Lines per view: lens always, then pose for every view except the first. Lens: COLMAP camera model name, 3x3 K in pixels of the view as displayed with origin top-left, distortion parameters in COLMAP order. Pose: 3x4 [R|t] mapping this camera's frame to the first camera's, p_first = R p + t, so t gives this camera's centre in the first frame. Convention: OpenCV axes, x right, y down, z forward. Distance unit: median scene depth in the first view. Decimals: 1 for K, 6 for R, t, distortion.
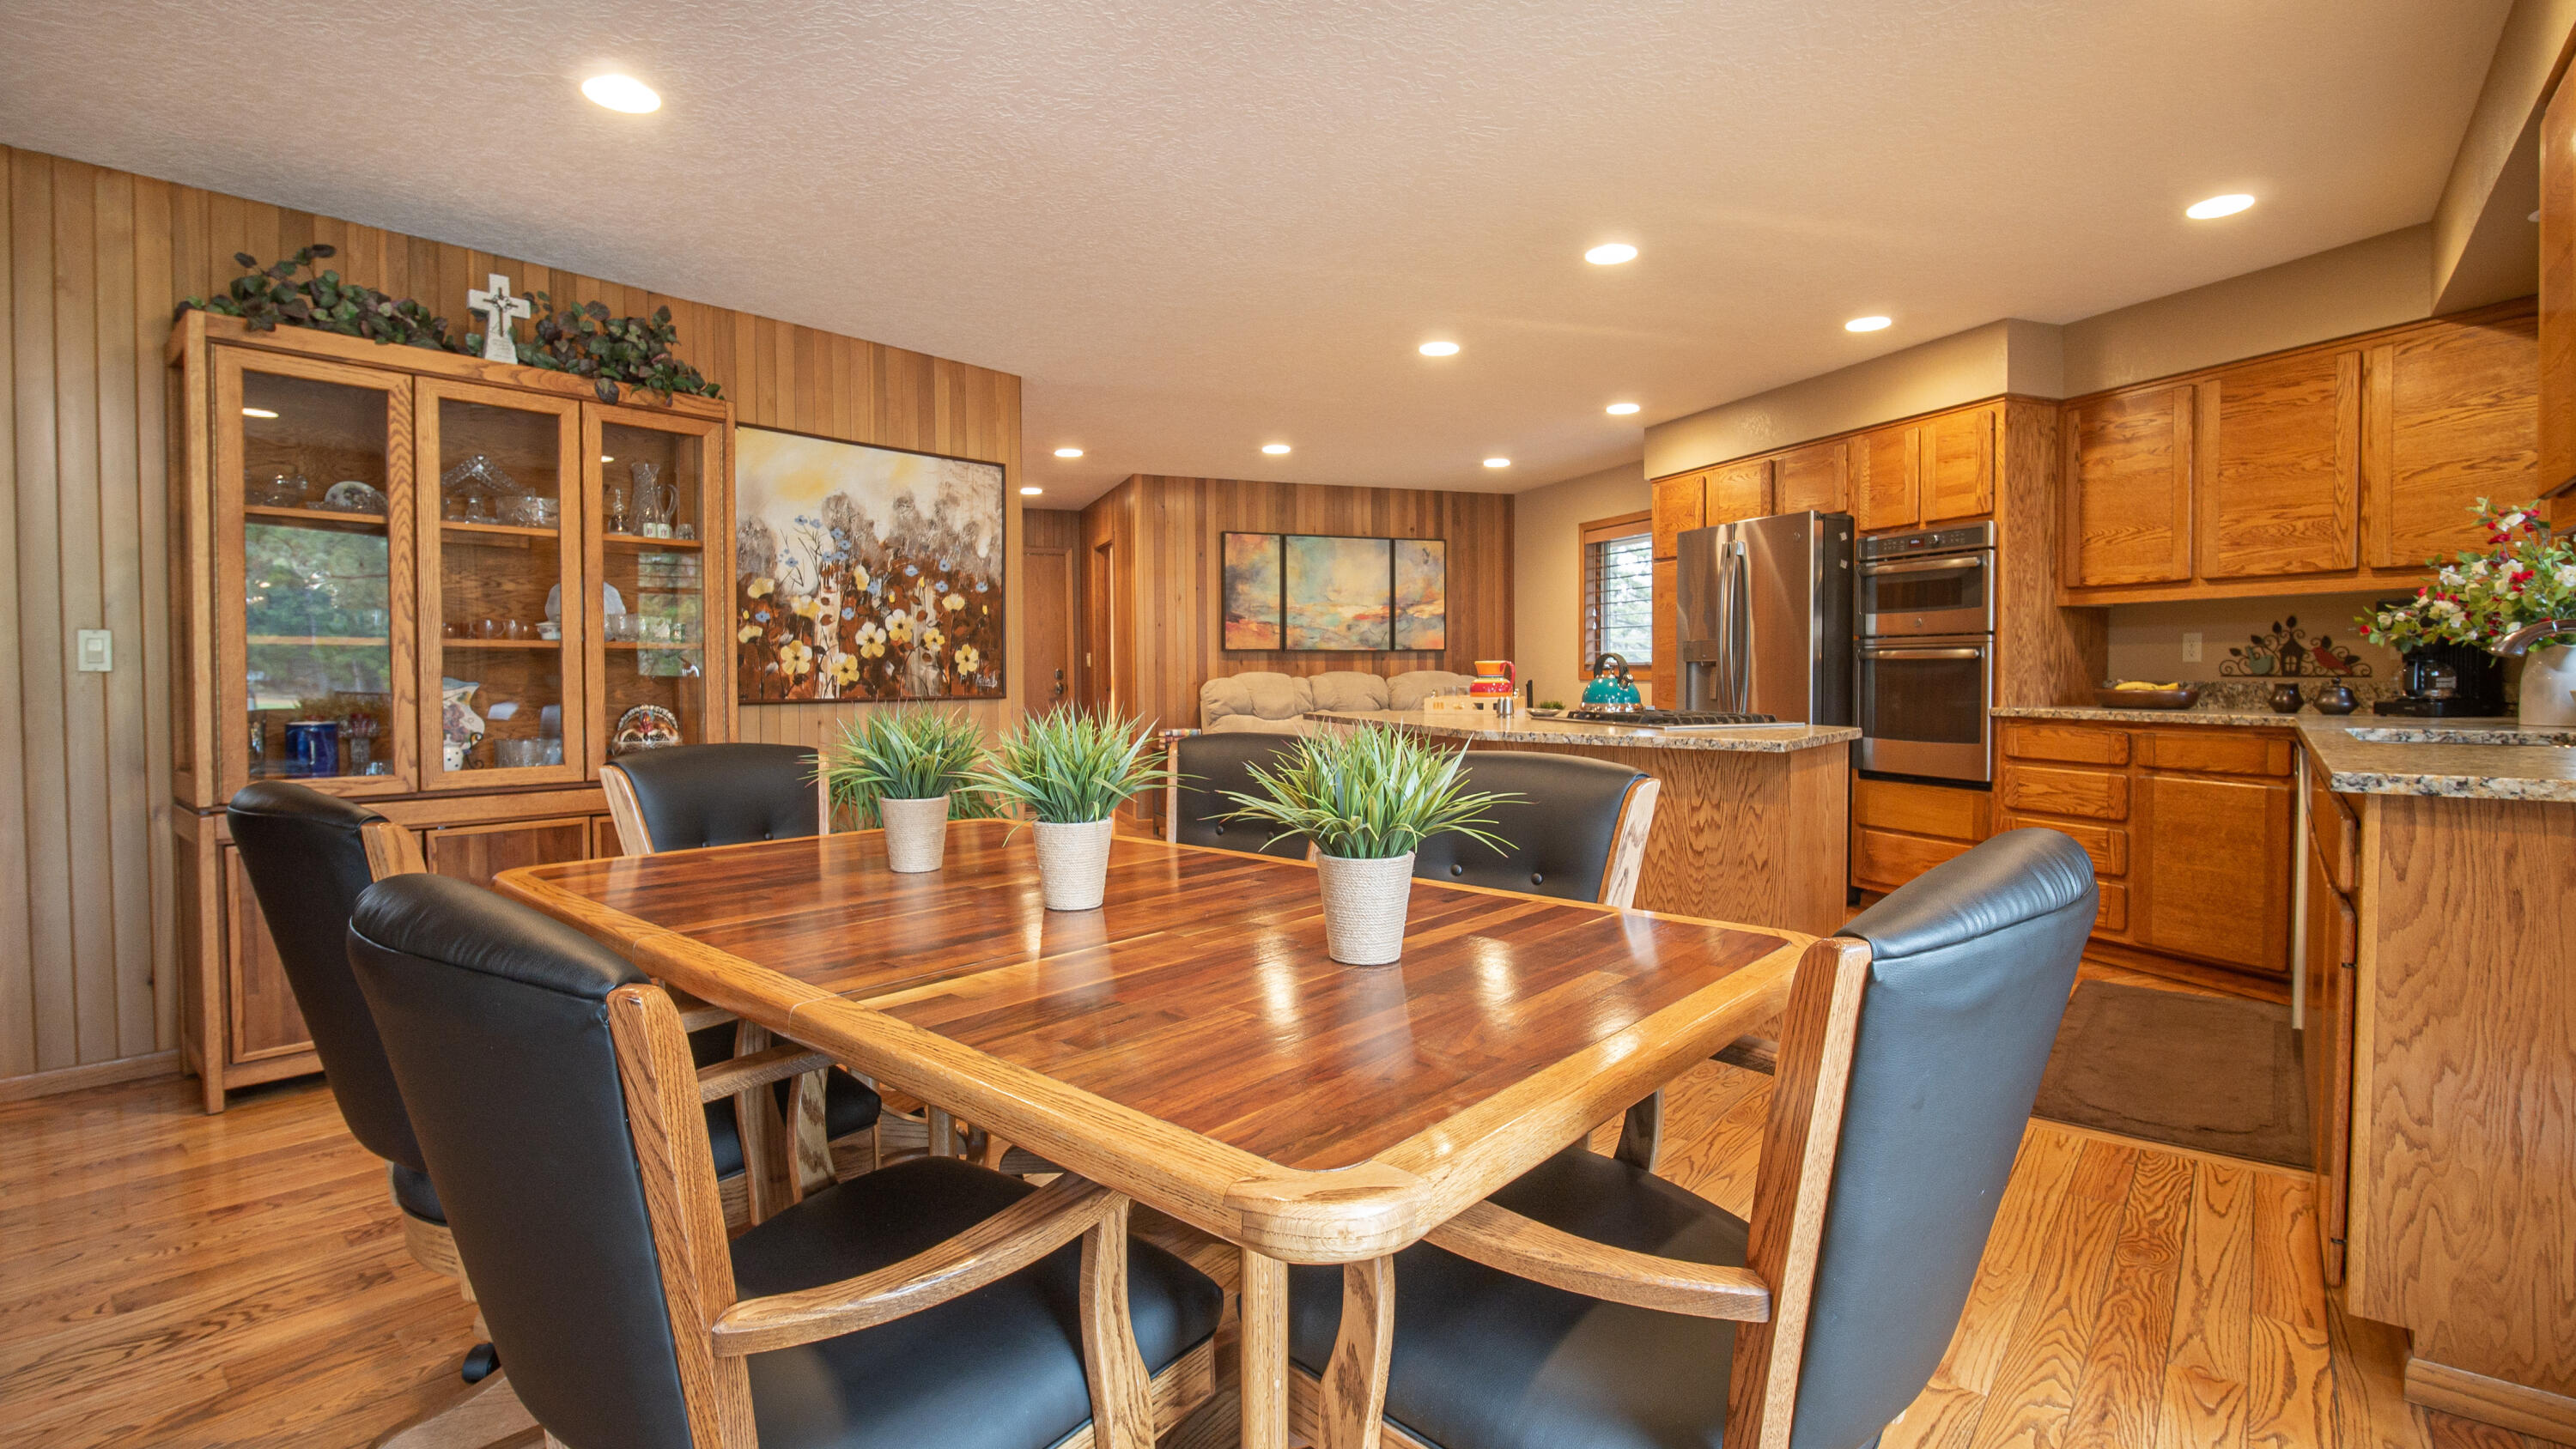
lens RADIAL K [[1168.0, 0, 1282.6], [0, 1168.0, 705.8], [0, 0, 1]] dist [-0.018956, -0.000944]
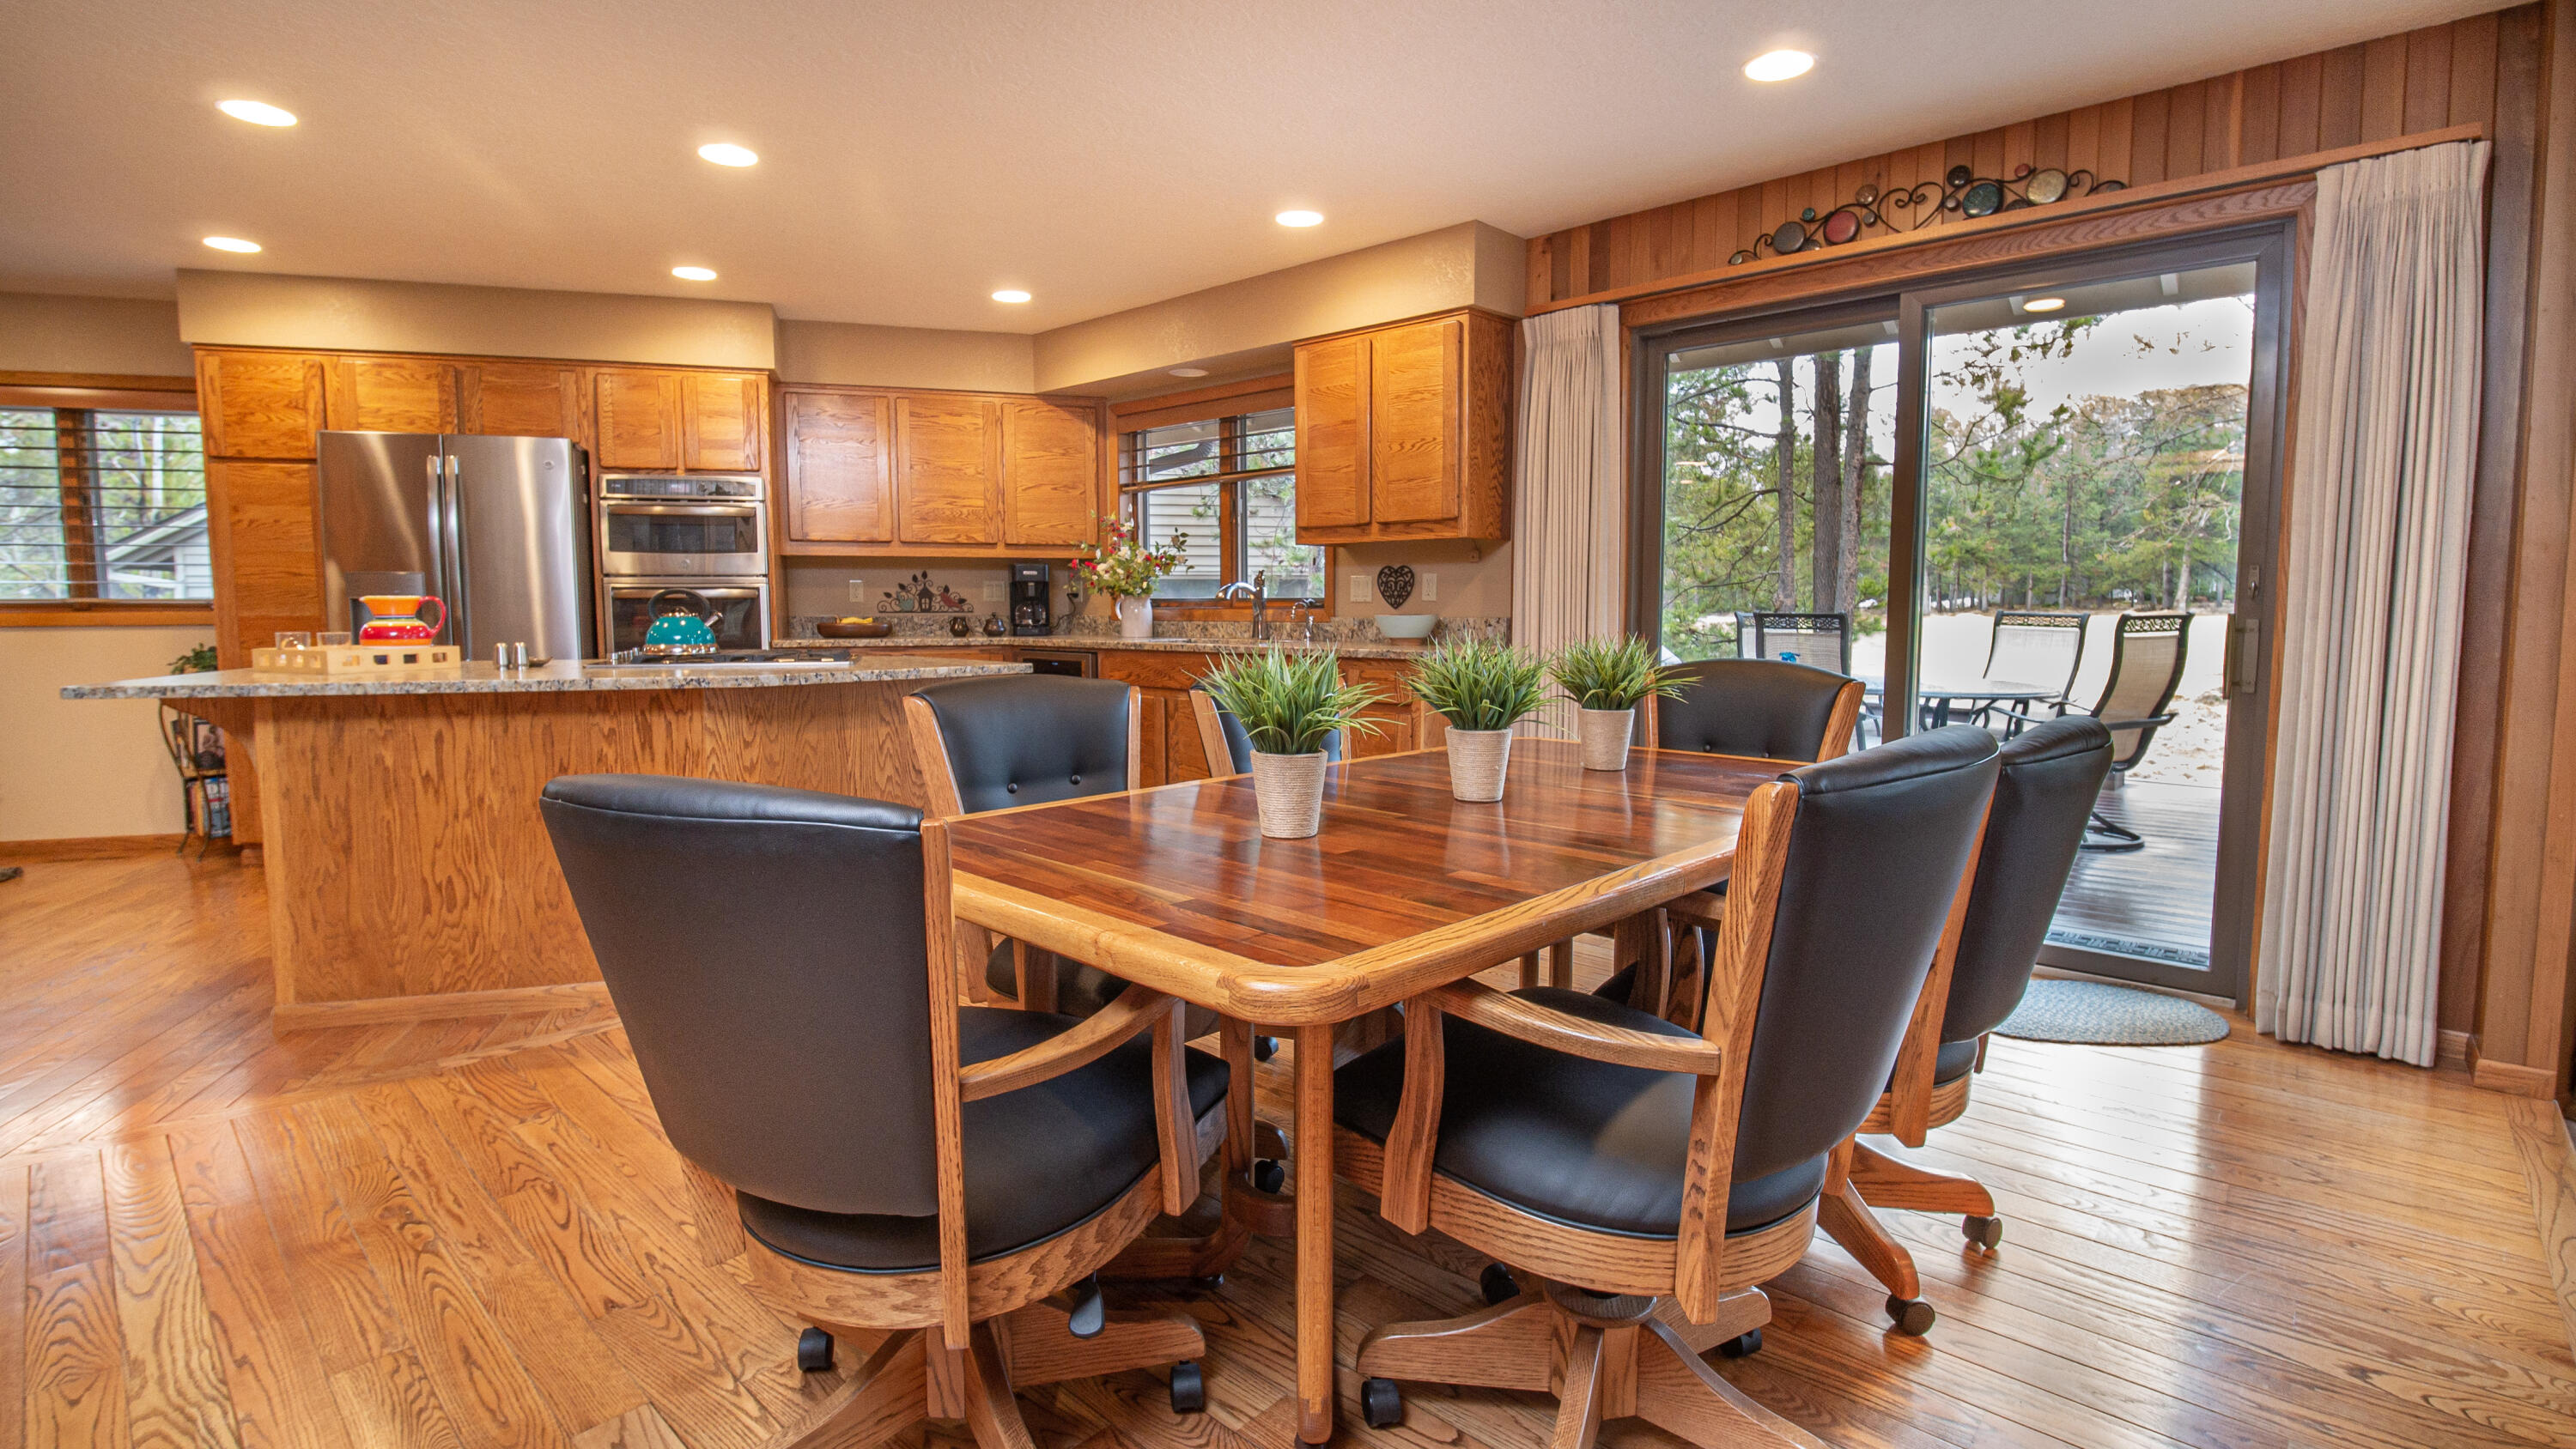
lens RADIAL K [[1168.0, 0, 1282.6], [0, 1168.0, 705.8], [0, 0, 1]] dist [-0.018956, -0.000944]
pose [[0.045501, -0.082238, 0.995574, -0.462795], [0.030936, 0.996244, 0.080879, -0.010323], [-0.998485, 0.027119, 0.047874, 0.378245]]
